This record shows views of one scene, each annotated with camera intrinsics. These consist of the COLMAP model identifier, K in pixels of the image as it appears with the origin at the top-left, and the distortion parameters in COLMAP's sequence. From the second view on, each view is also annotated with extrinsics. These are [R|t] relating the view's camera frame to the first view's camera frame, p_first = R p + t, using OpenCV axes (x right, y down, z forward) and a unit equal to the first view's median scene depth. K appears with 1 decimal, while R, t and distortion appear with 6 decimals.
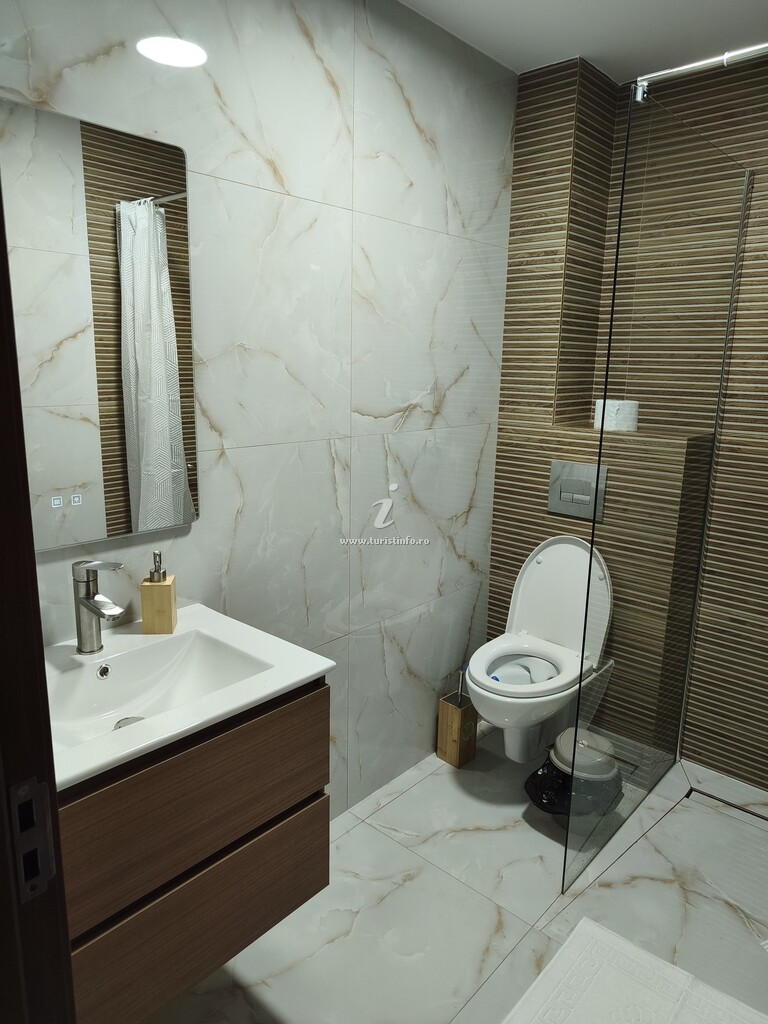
lens RADIAL K [[683.6, 0, 383.7], [0, 683.6, 511.5], [0, 0, 1]] dist [0.009684, -0.009693]
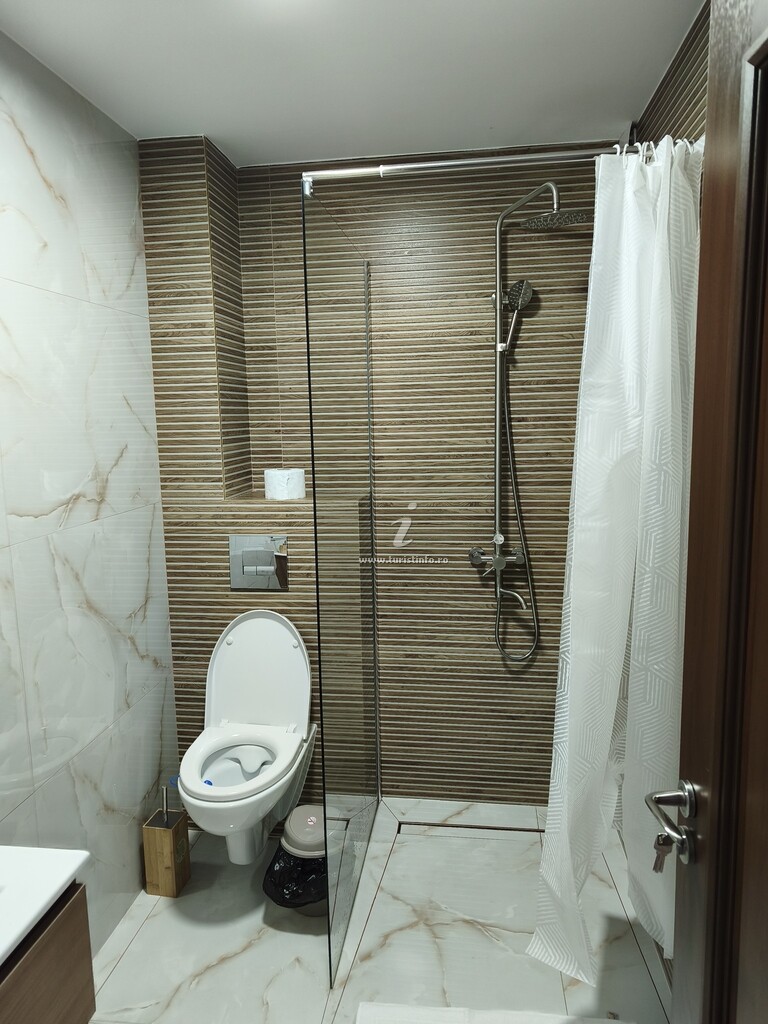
lens RADIAL K [[683.6, 0, 383.7], [0, 683.6, 511.2], [0, 0, 1]] dist [0.009684, -0.009693]
pose [[0.824125, -0.116521, 0.554293, -0.108932], [0.157379, 0.987183, -0.026471, -0.050999], [-0.544105, 0.109050, 0.831900, 0.079901]]
